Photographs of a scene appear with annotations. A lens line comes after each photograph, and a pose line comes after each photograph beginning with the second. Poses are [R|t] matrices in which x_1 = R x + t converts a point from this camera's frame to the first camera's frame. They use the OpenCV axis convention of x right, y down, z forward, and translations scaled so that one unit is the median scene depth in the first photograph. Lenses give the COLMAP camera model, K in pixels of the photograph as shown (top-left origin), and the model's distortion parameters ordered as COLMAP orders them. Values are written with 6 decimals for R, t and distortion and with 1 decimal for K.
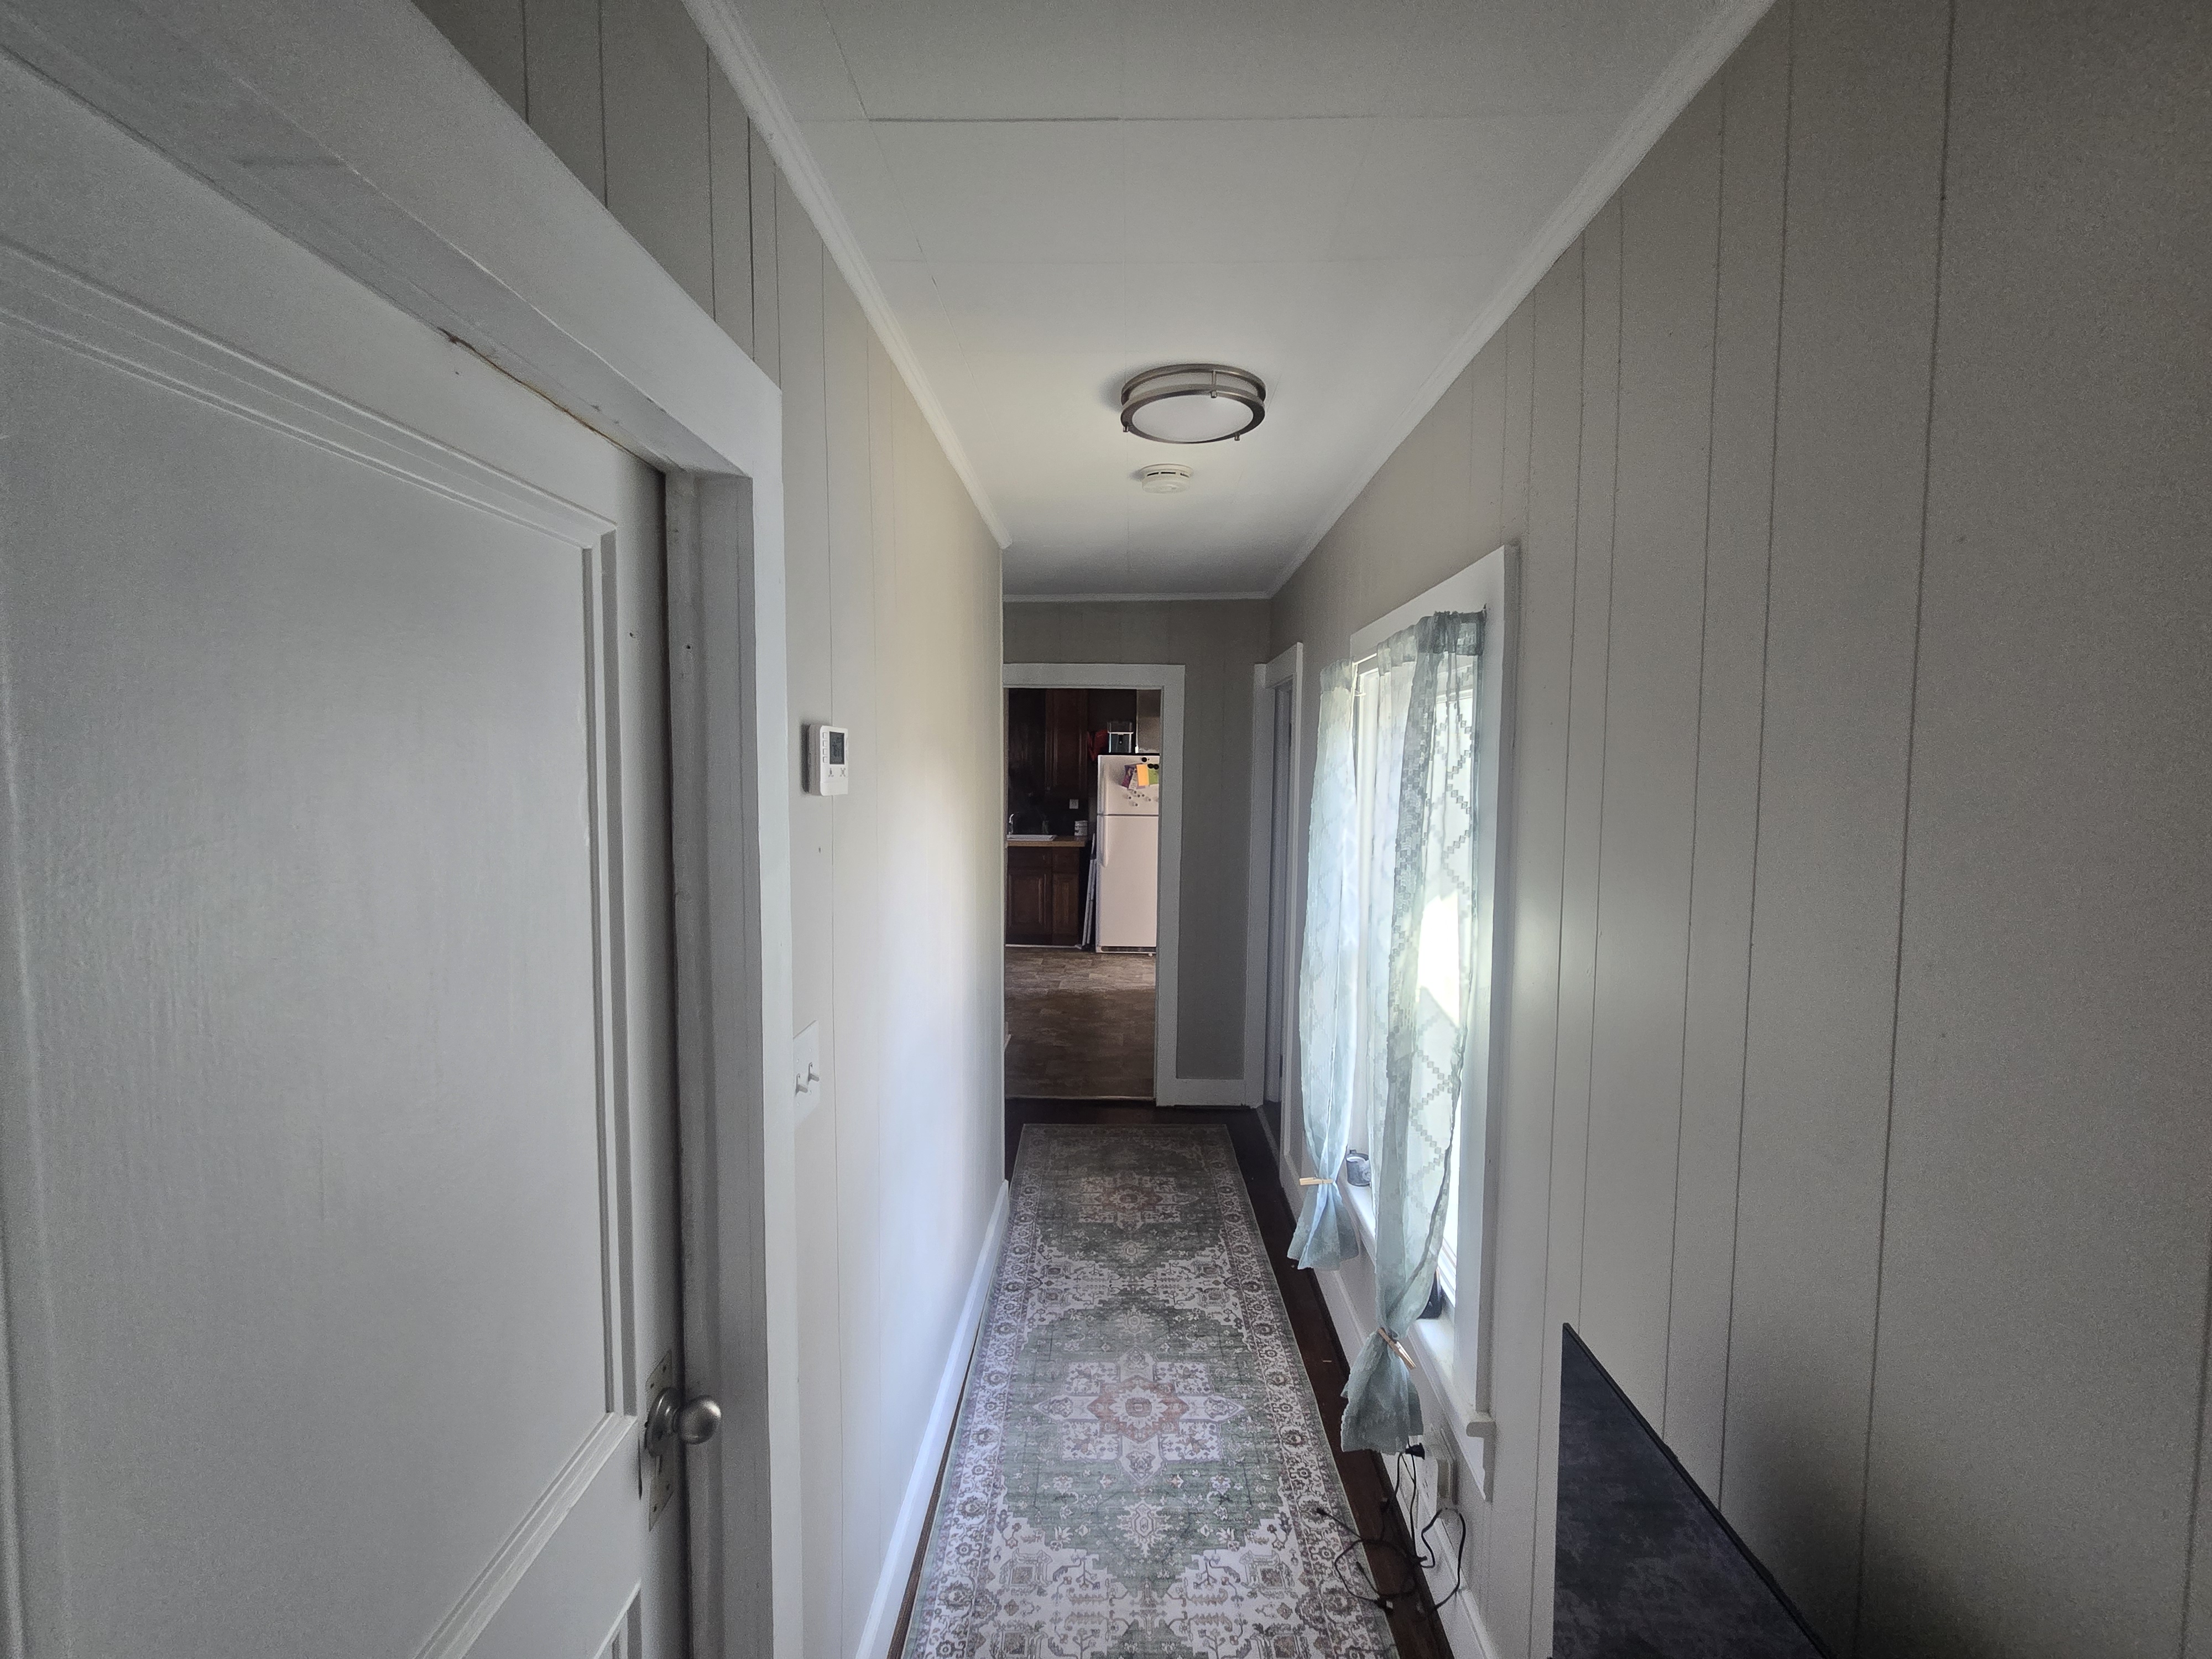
lens RADIAL K [[906.9, 0, 1105.0], [0, 906.9, 822.7], [0, 0, 1]] dist [0.000500, -0.000054]
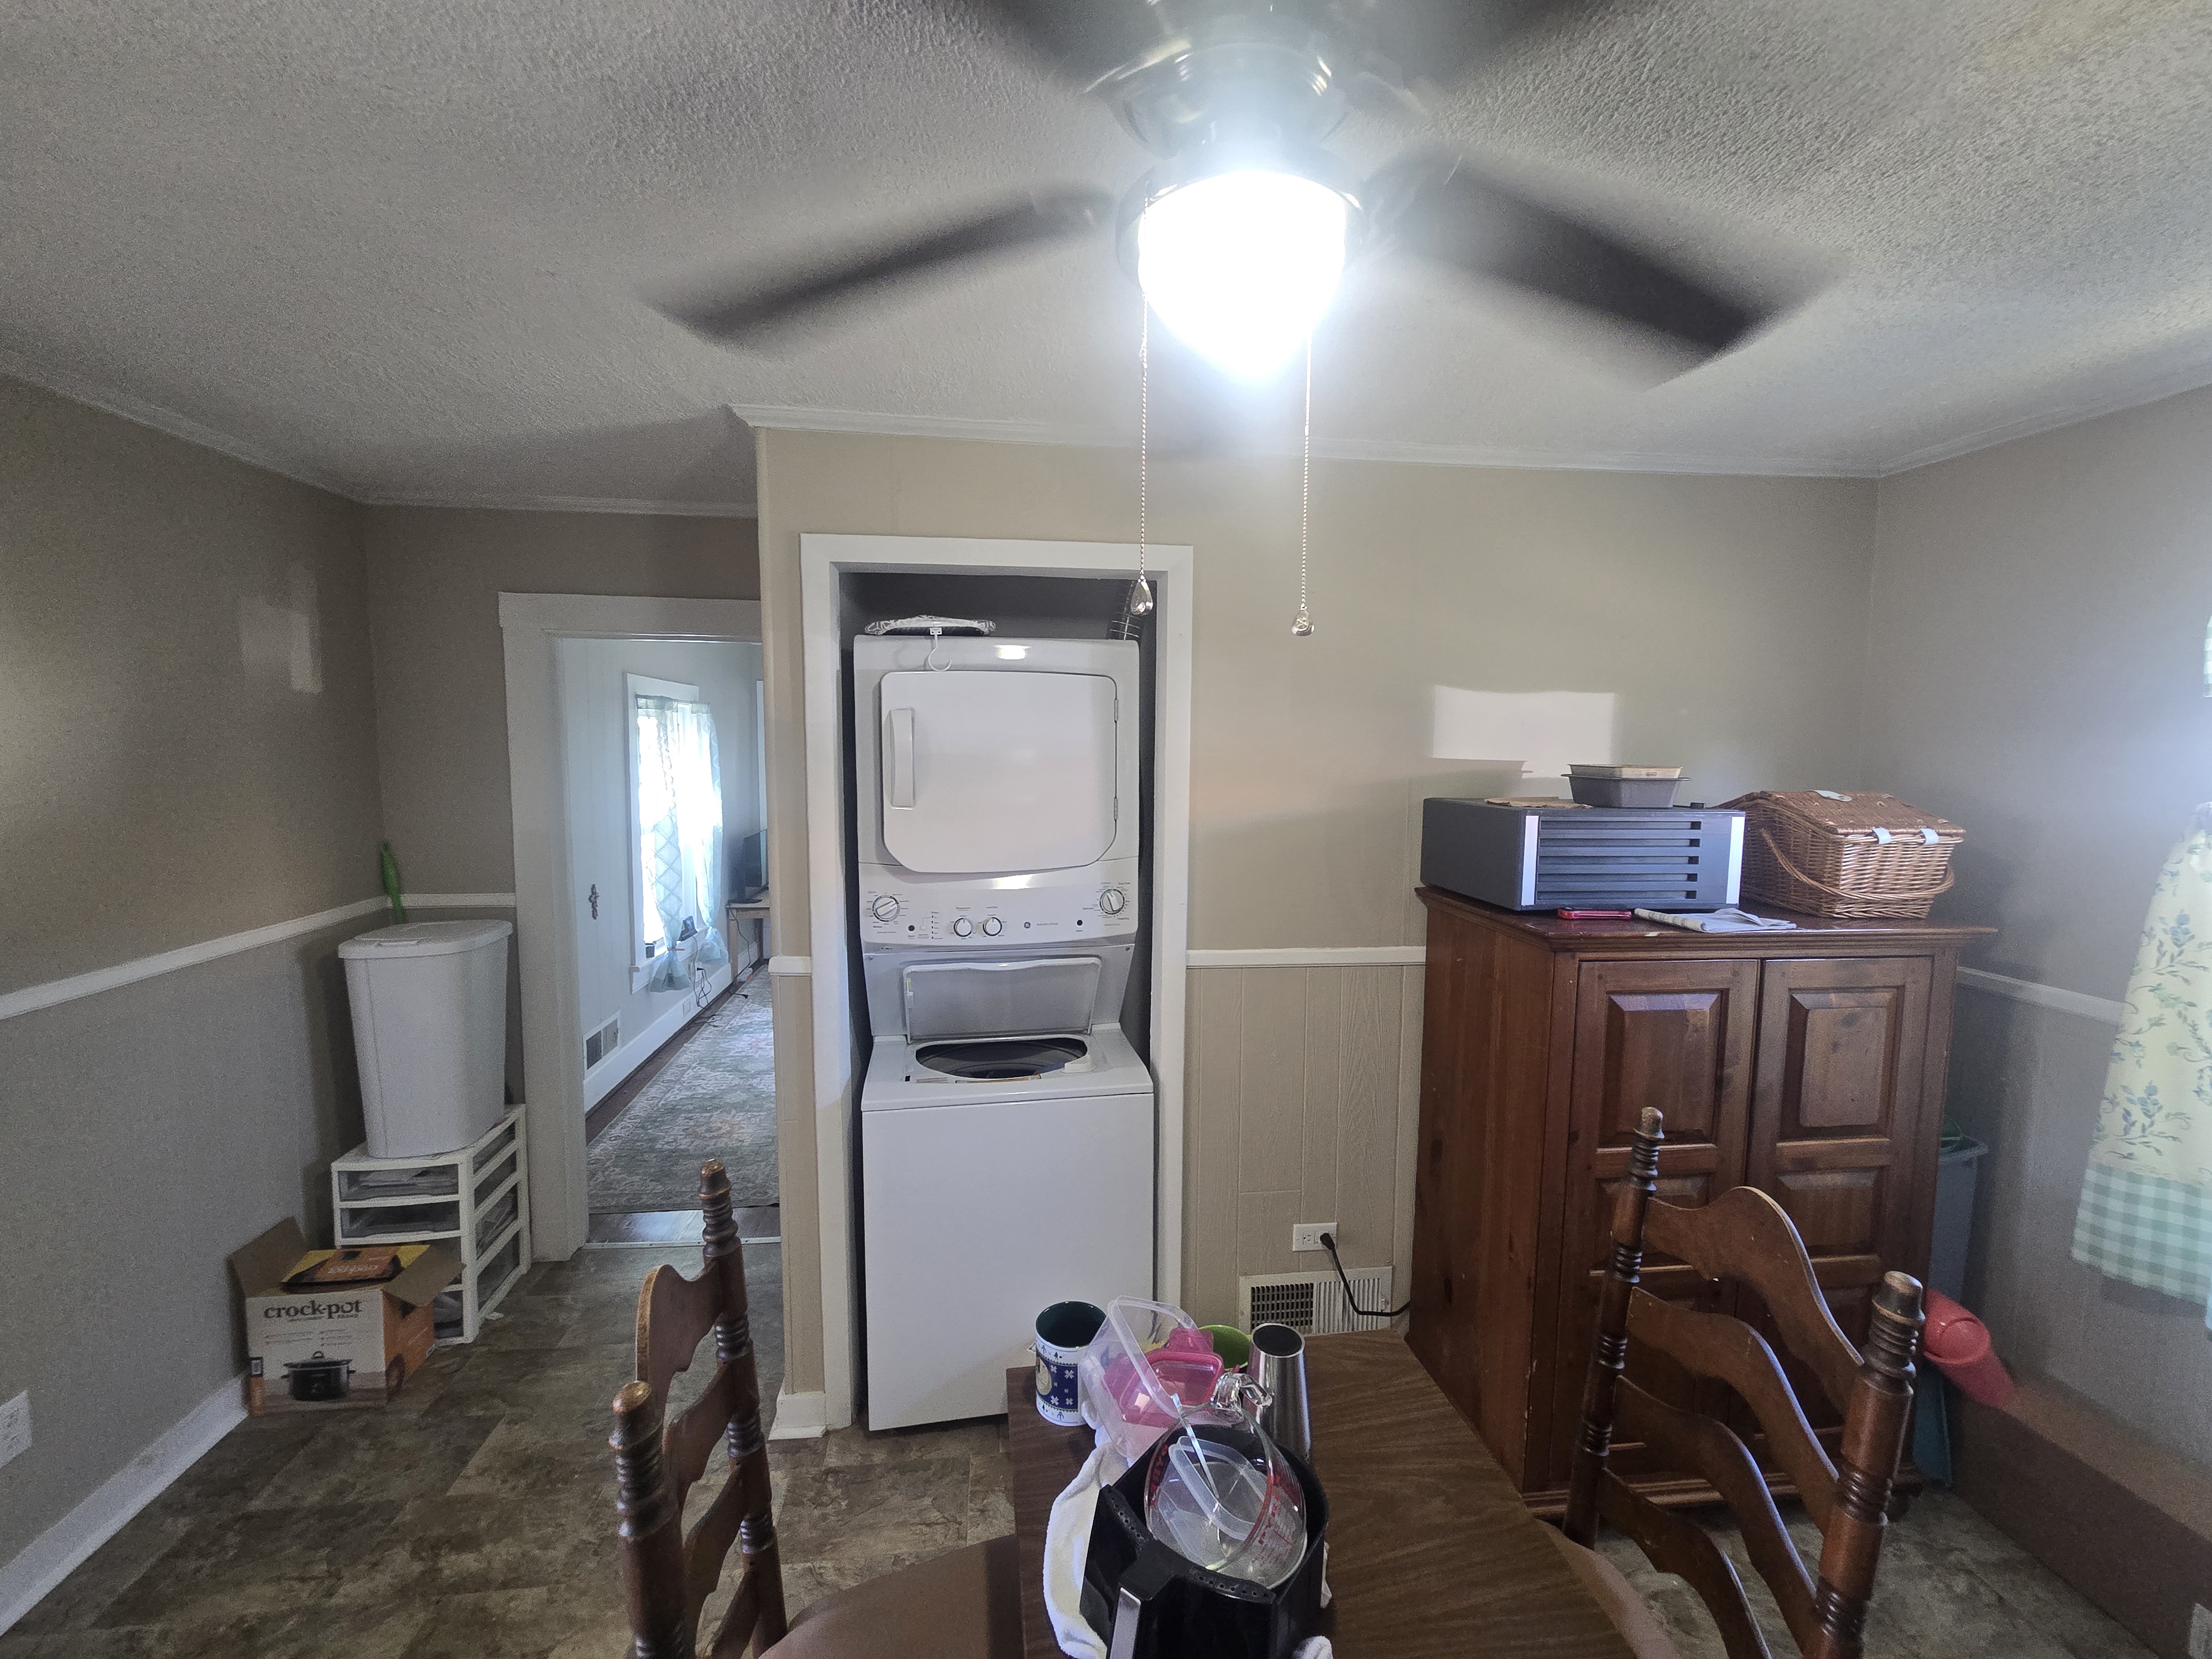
lens RADIAL K [[906.9, 0, 1107.0], [0, 906.9, 831.1], [0, 0, 1]] dist [0.000500, -0.000054]
pose [[-0.989411, -0.000760, -0.145142, -0.342343], [-0.023861, 0.987232, 0.157493, -0.167043], [0.143169, 0.159288, -0.976796, 2.456575]]
